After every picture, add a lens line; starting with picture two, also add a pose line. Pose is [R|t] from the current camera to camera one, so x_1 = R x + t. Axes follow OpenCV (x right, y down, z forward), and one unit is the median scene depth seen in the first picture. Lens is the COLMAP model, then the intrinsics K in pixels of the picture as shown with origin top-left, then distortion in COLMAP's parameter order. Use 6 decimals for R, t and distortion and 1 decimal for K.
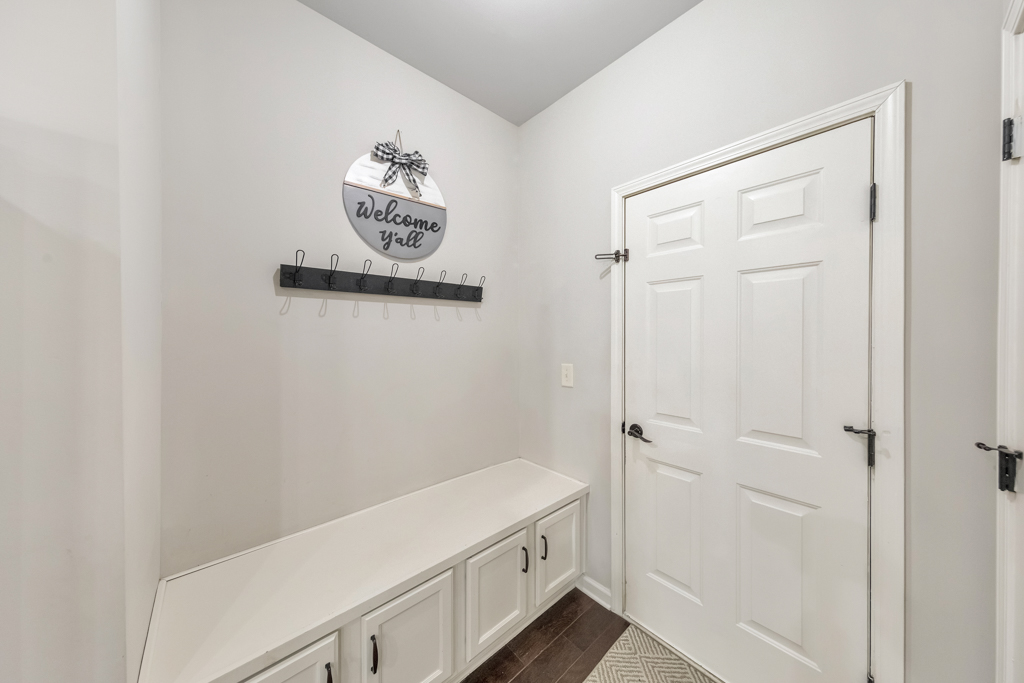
lens RADIAL K [[326.9, 0, 511.6], [0, 326.9, 336.0], [0, 0, 1]] dist [0.006658, -0.000382]
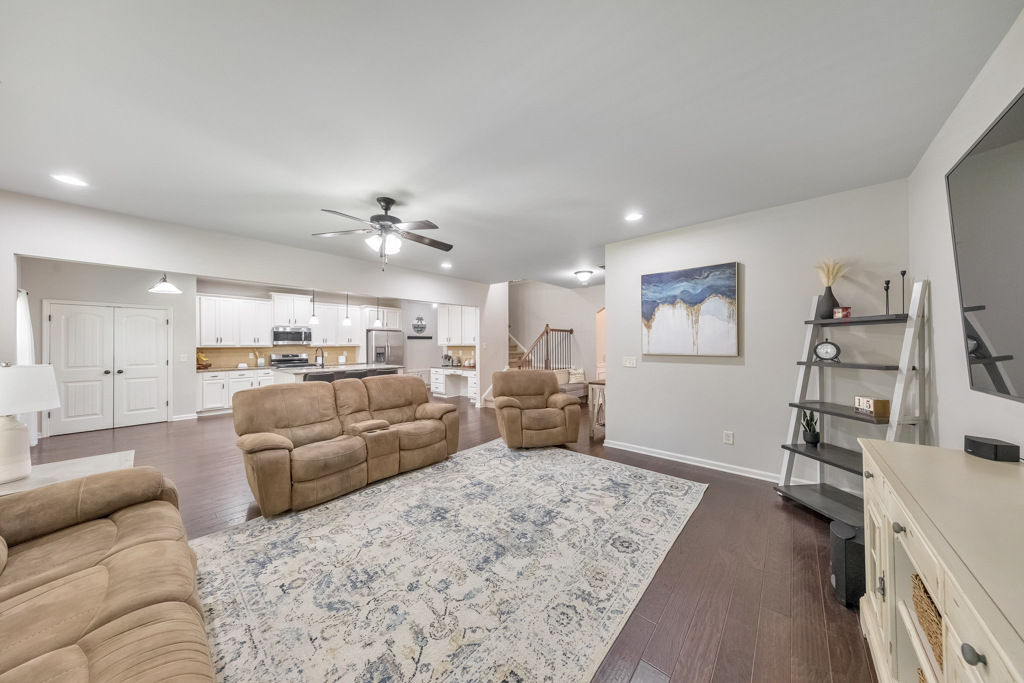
lens RADIAL K [[326.9, 0, 520.1], [0, 326.9, 341.7], [0, 0, 1]] dist [0.006658, -0.000382]
pose [[0.988004, -0.007546, 0.154243, 0.687665], [0.009903, 0.999846, -0.014518, 0.053925], [-0.154110, 0.015871, 0.987926, -6.178939]]
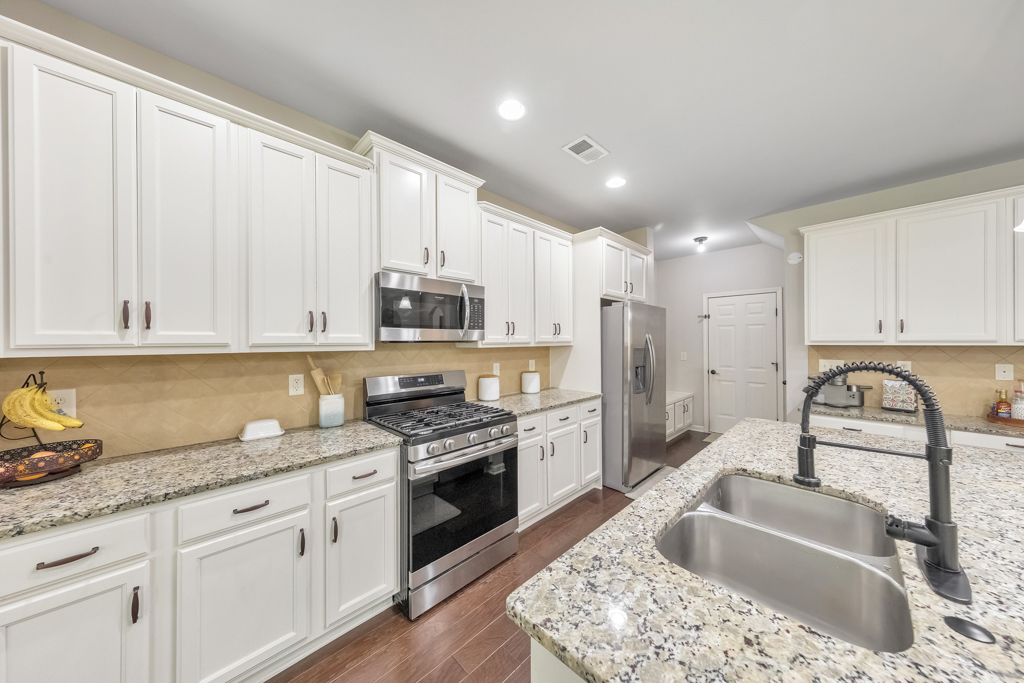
lens RADIAL K [[326.9, 0, 511.6], [0, 326.9, 340.9], [0, 0, 1]] dist [0.006658, -0.000382]
pose [[0.997984, -0.006399, 0.063144, -1.764478], [0.006984, 0.999935, -0.009058, 0.003823], [-0.063082, 0.009481, 0.997963, -2.045576]]
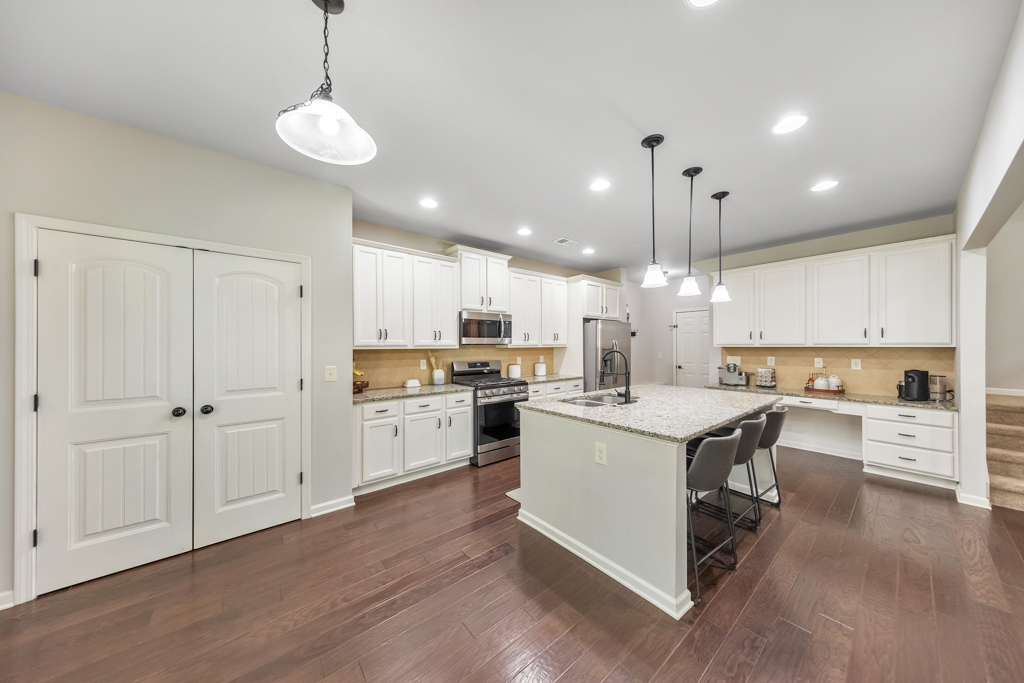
lens RADIAL K [[326.9, 0, 517.9], [0, 326.9, 347.1], [0, 0, 1]] dist [0.006658, -0.000382]
pose [[0.999928, -0.005423, -0.010718, -1.710603], [0.005416, 0.999985, -0.000636, 0.017974], [0.010721, 0.000578, 0.999942, -3.349745]]
